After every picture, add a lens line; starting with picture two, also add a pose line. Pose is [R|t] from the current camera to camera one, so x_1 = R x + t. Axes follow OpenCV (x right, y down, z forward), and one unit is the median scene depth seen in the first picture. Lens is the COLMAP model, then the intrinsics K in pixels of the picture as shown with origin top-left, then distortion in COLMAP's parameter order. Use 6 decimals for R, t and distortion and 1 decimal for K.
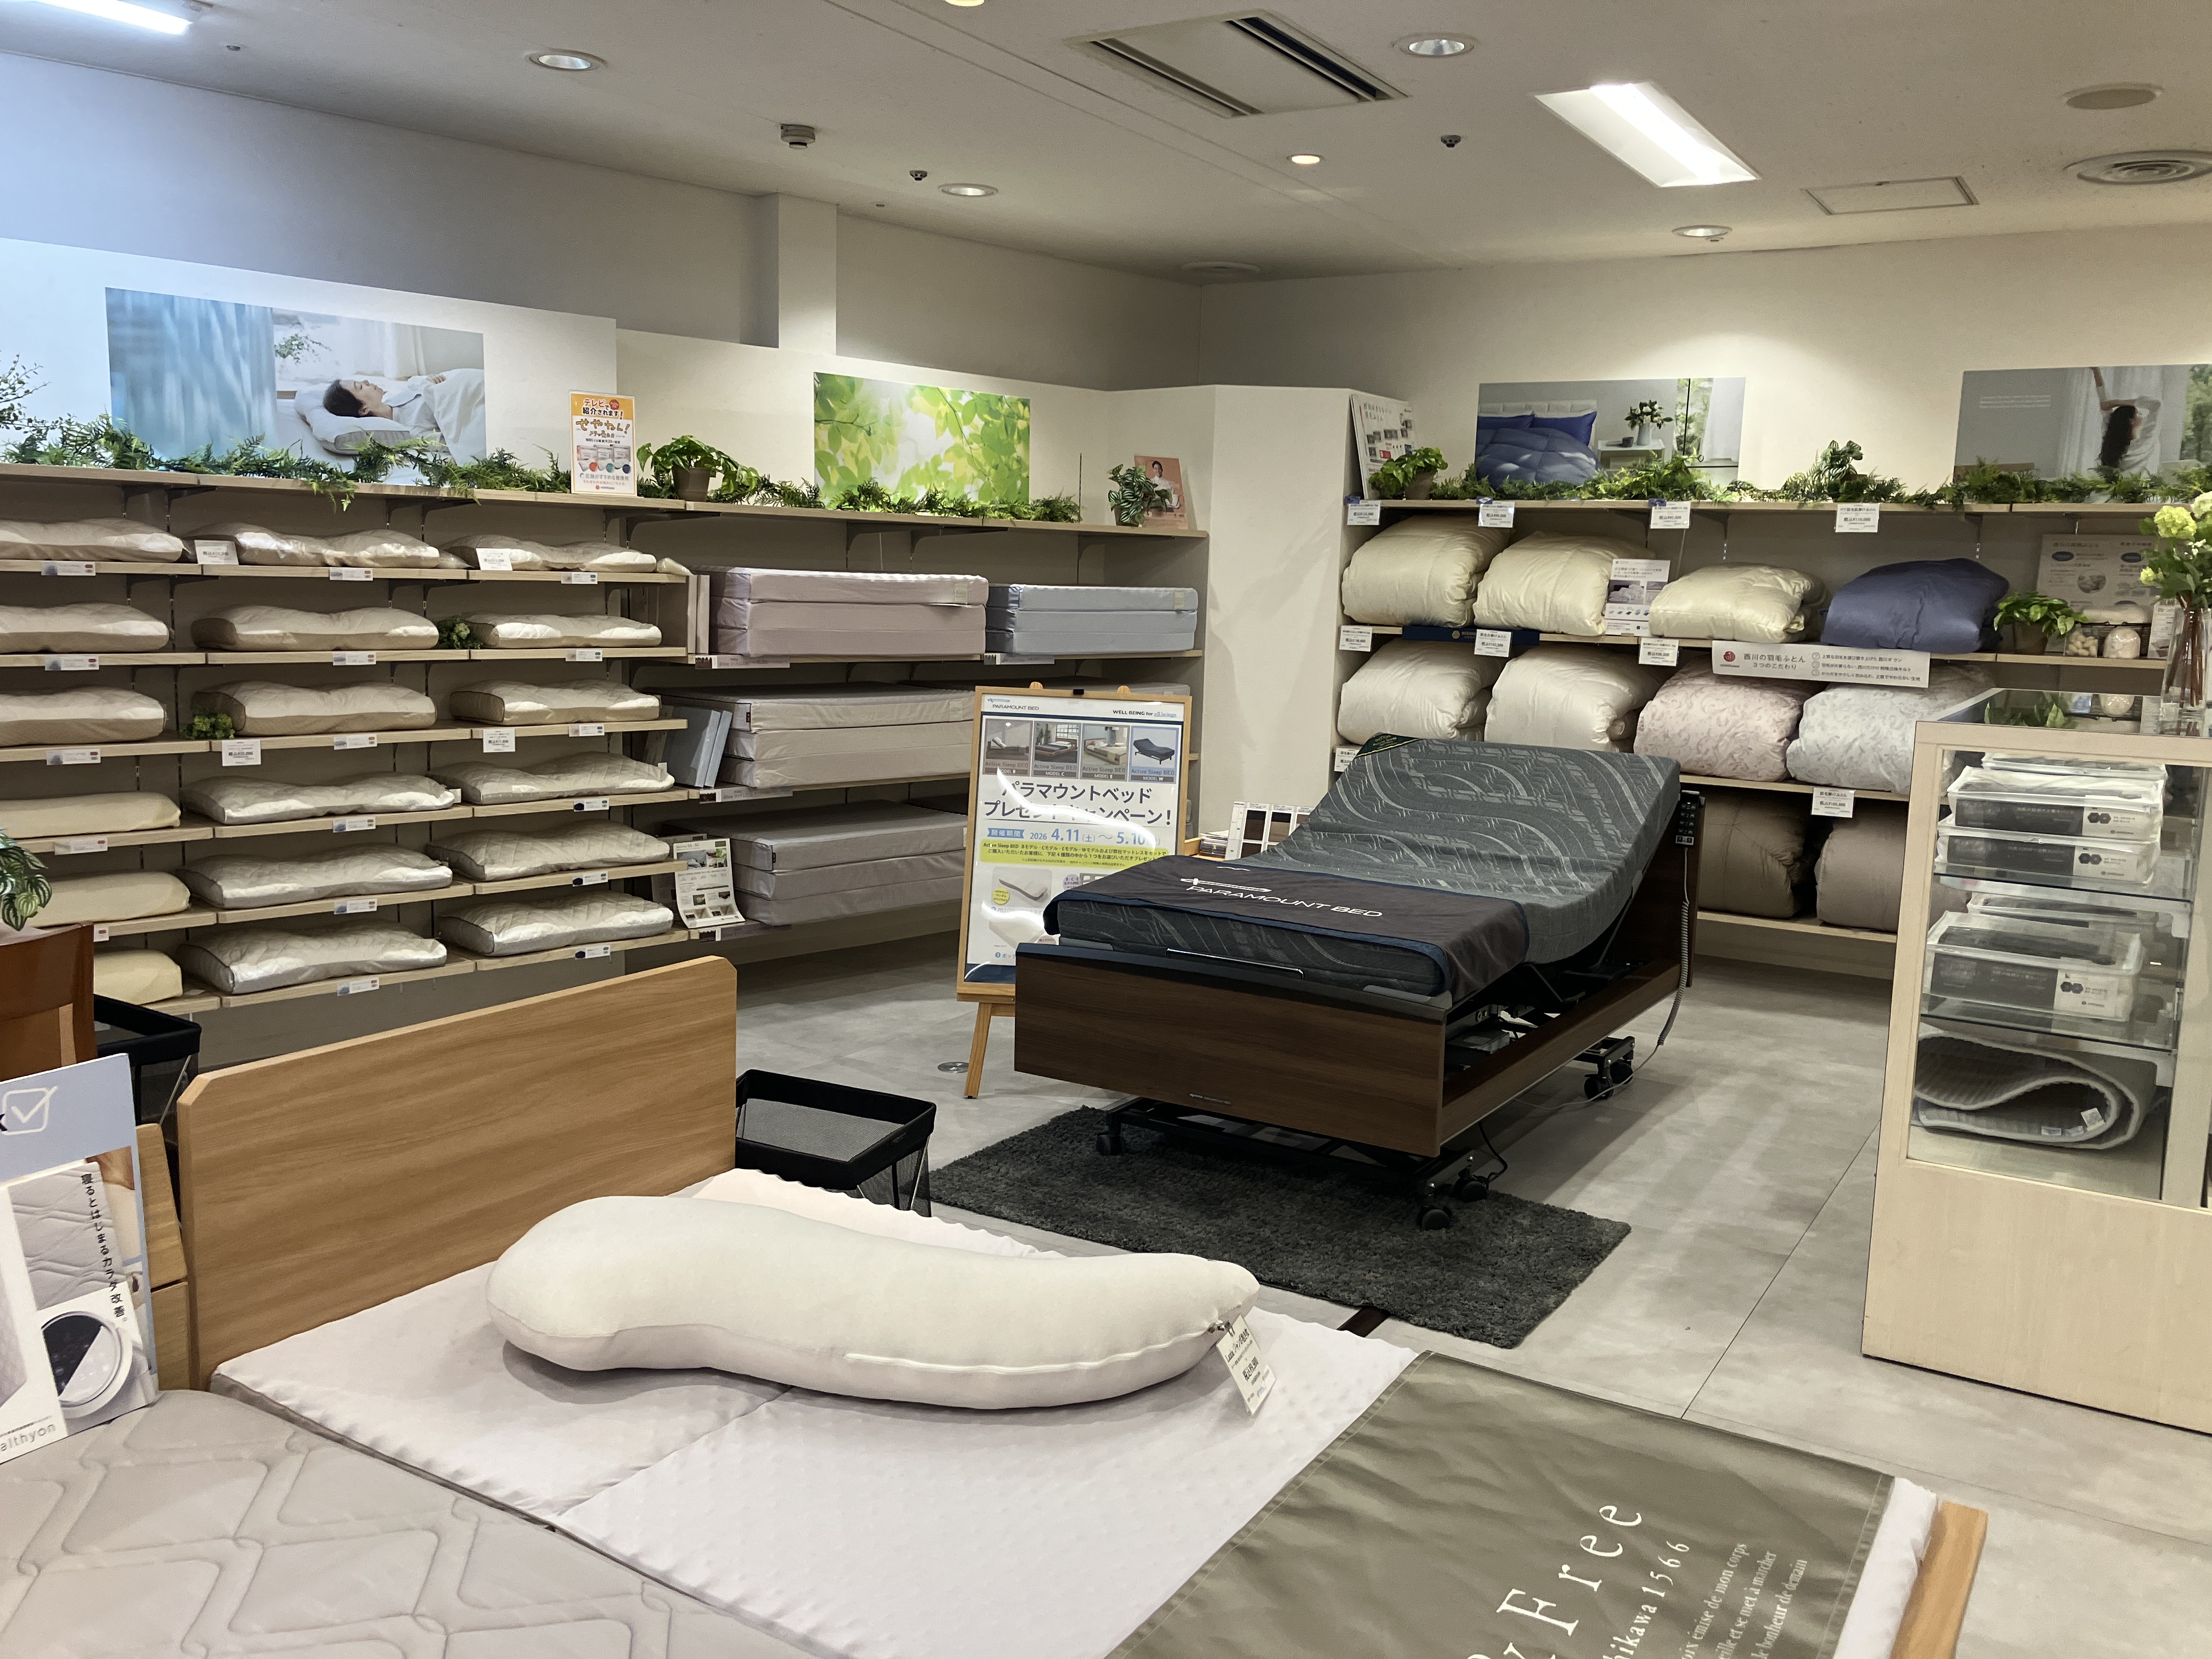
lens RADIAL K [[1801.0, 0, 1107.2], [0, 1801.0, 881.1], [0, 0, 1]] dist [0.002846, 0.005399]
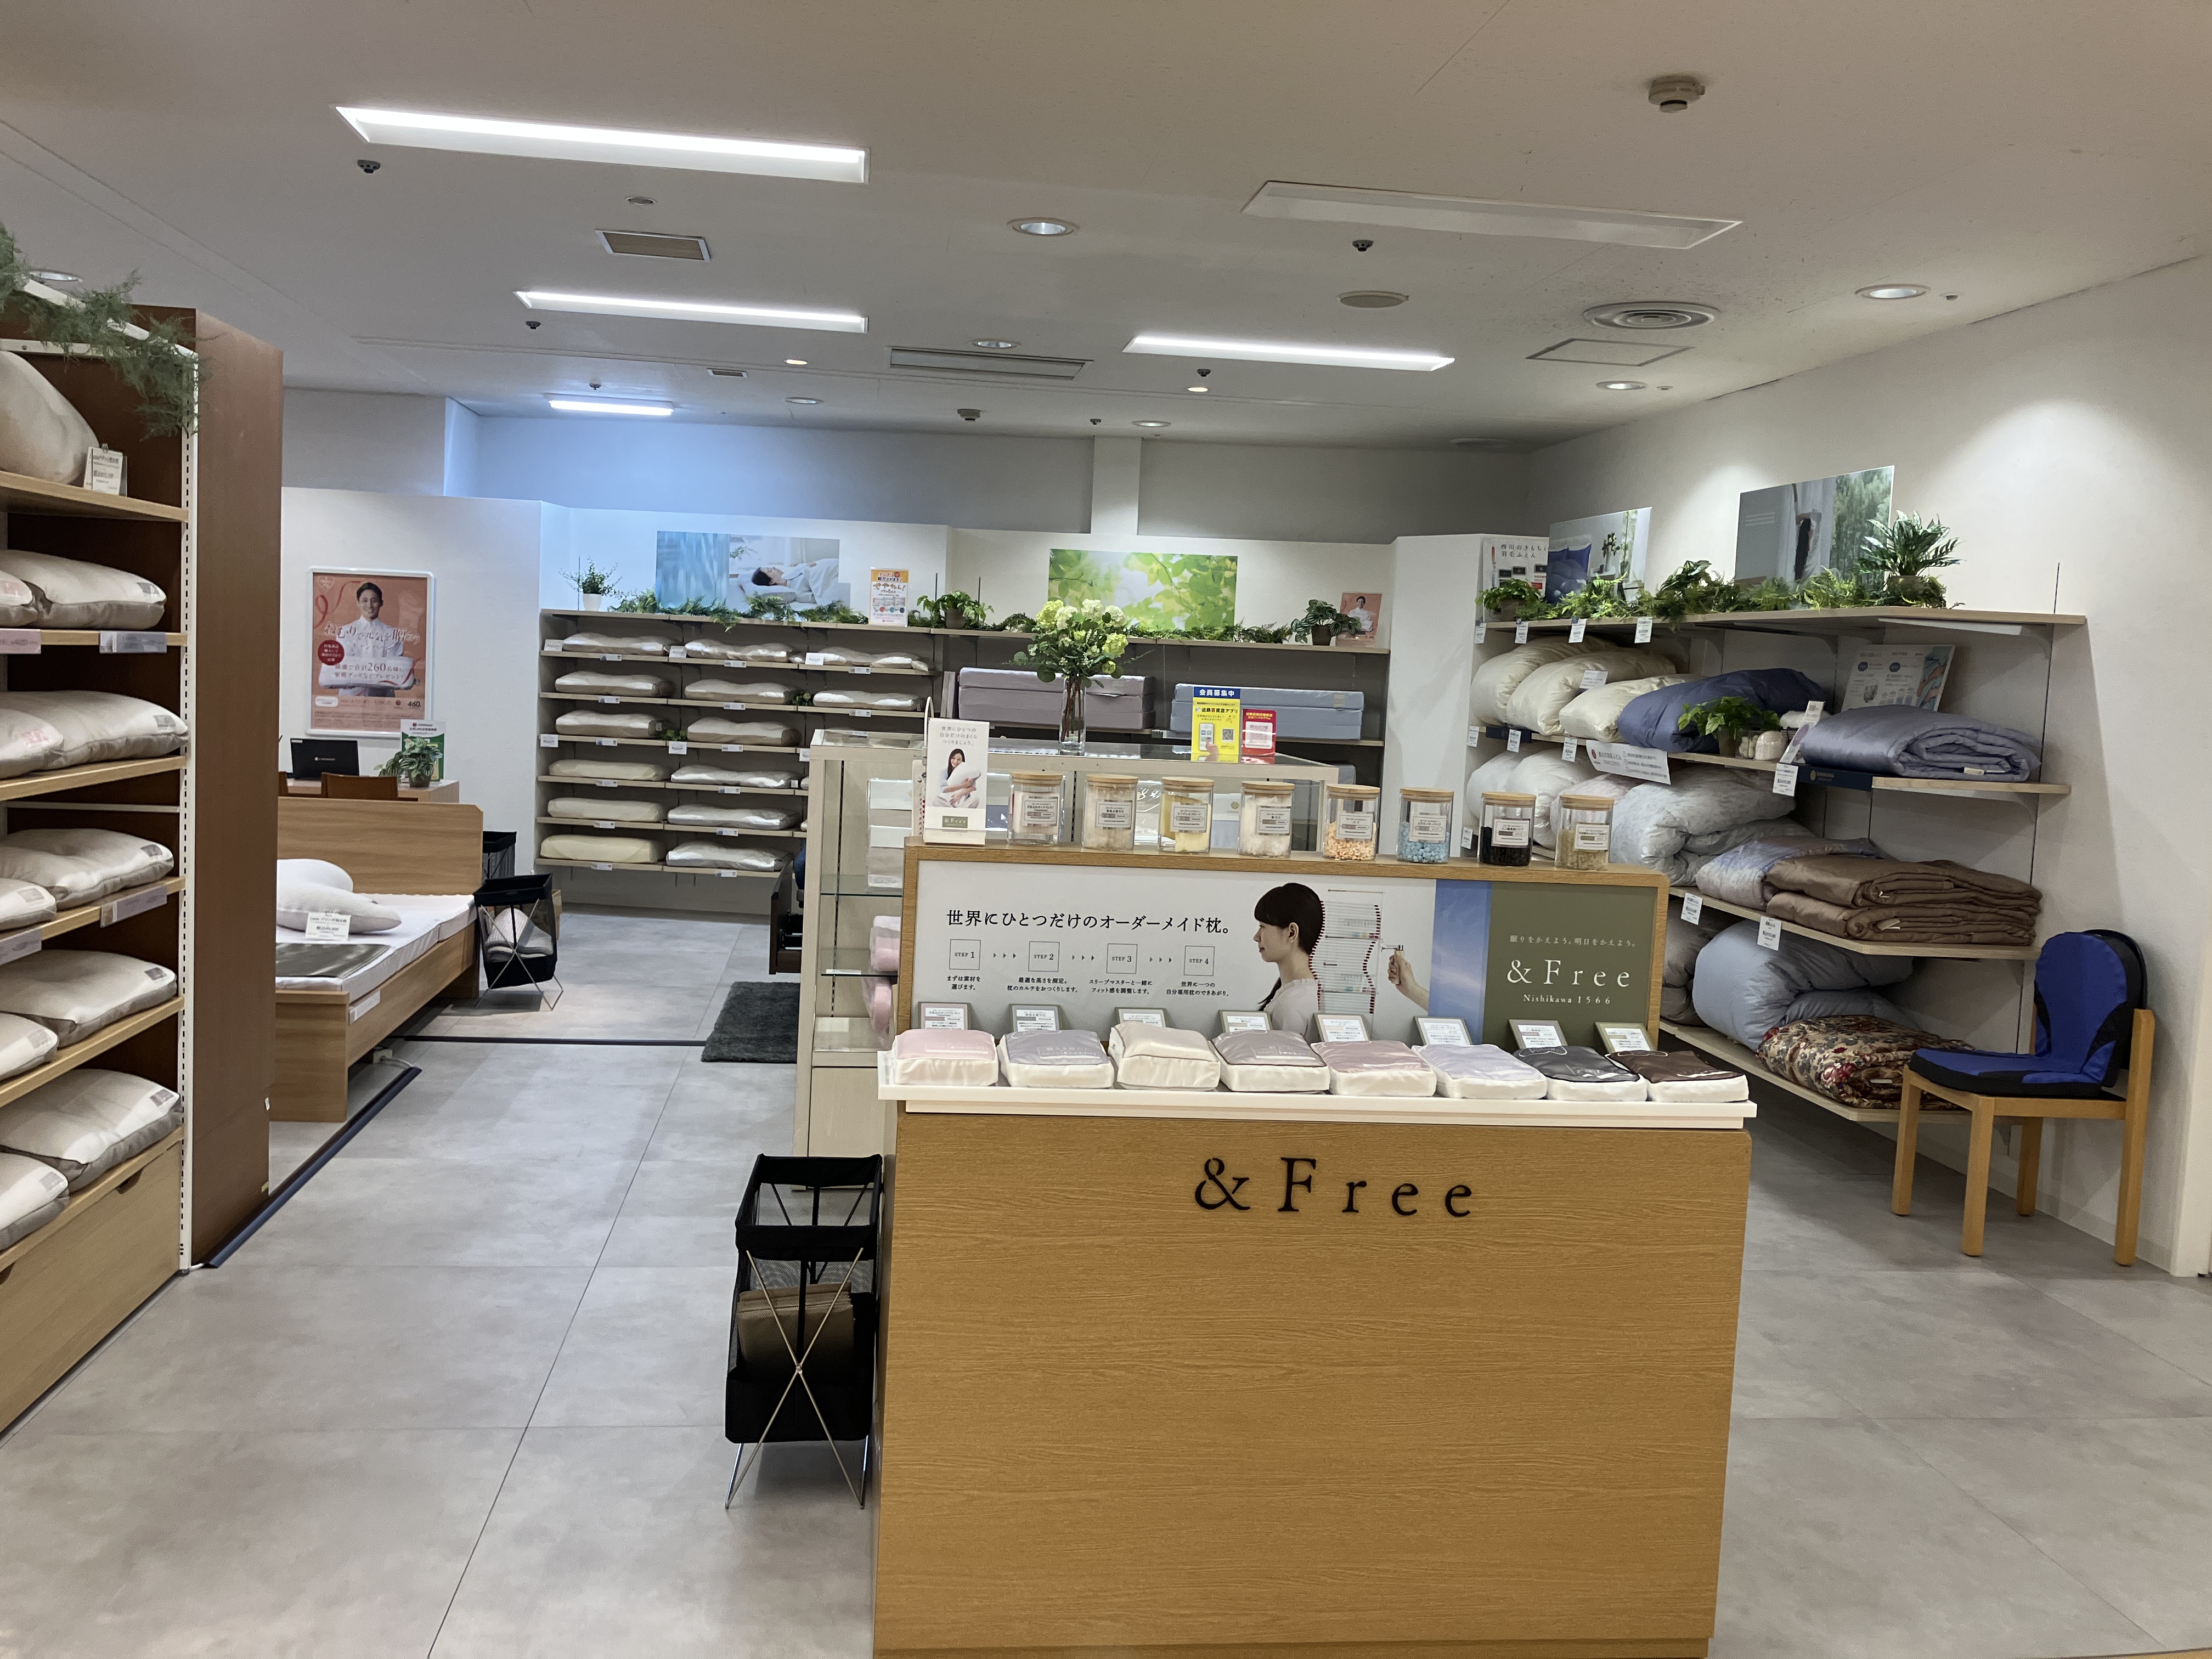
lens RADIAL K [[1796.7, 0, 1106.0], [0, 1796.7, 829.5], [0, 0, 1]] dist [0.161276, -0.000298]
pose [[0.624082, 0.076771, -0.777578, 1.311783], [-0.159461, 0.986731, -0.030562, 0.005467], [0.764914, 0.143066, 0.628043, 0.078016]]
